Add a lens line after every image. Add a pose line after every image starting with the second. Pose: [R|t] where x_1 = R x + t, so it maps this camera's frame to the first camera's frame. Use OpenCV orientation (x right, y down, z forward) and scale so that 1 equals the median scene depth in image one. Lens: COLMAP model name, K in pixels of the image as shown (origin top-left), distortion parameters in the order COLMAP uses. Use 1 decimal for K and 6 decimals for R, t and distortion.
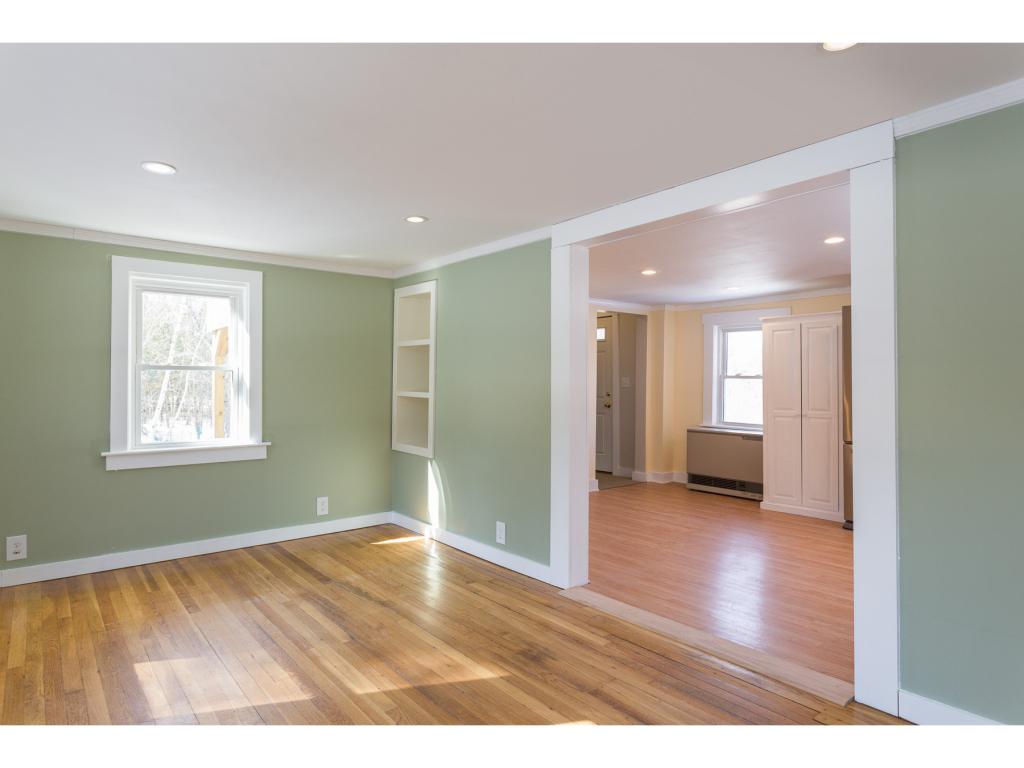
lens RADIAL K [[601.1, 0, 512.4], [0, 601.1, 373.9], [0, 0, 1]] dist [0.001830, 0.000509]
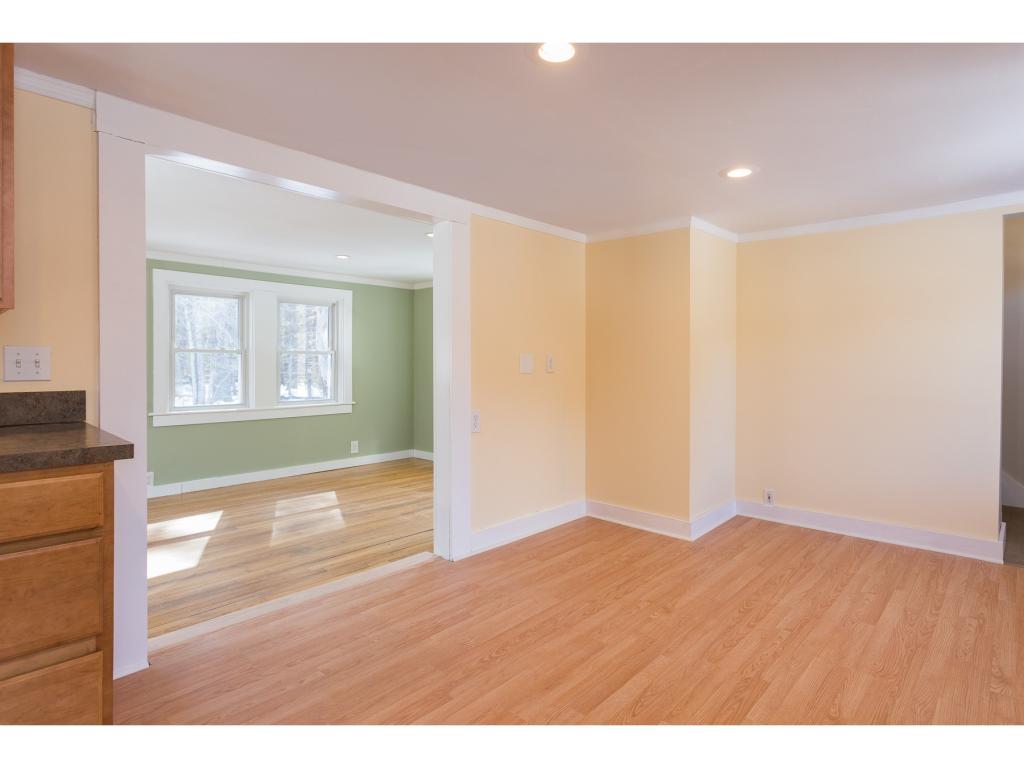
lens RADIAL K [[549.9, 0, 526.9], [0, 549.9, 378.2], [0, 0, 1]] dist [-0.000397, -0.000866]
pose [[0.157590, 0.027137, -0.987132, 0.541261], [0.017977, 0.999378, 0.030344, 0.010321], [0.987341, -0.022528, 0.157004, 0.514109]]
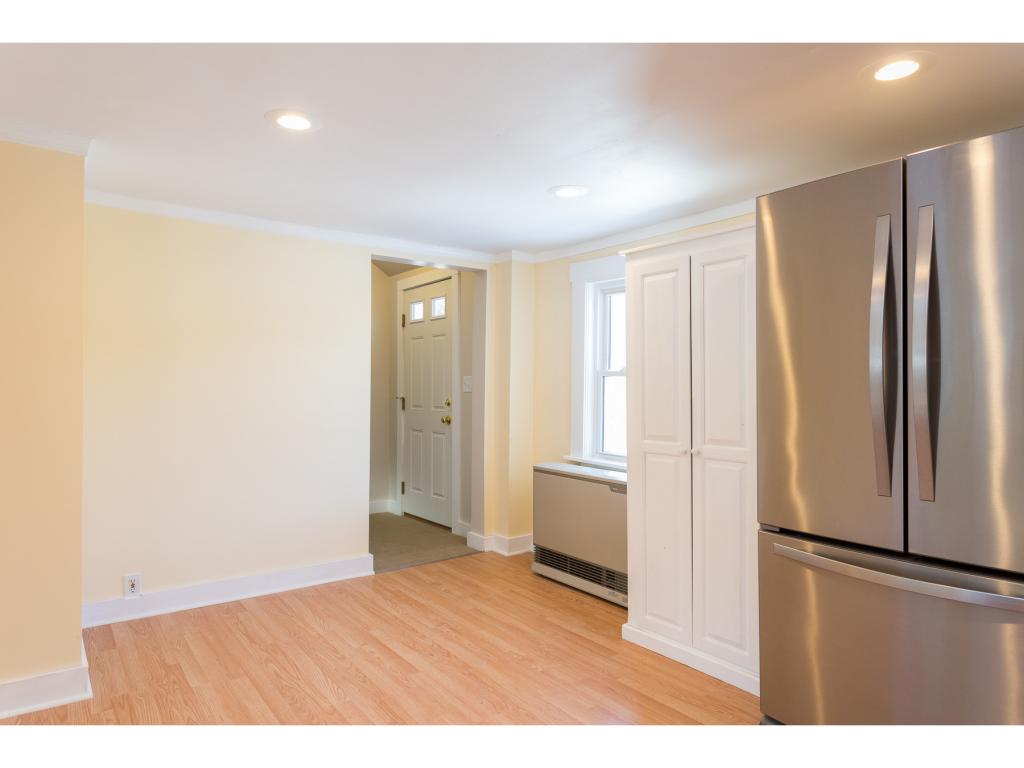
lens RADIAL K [[623.1, 0, 506.6], [0, 623.1, 386.1], [0, 0, 1]] dist [0.000383, 0.001129]
pose [[0.998832, 0.000372, -0.048315, 0.294072], [0.000412, 0.999869, 0.016206, 0.007080], [0.048315, -0.016207, 0.998701, 0.416816]]
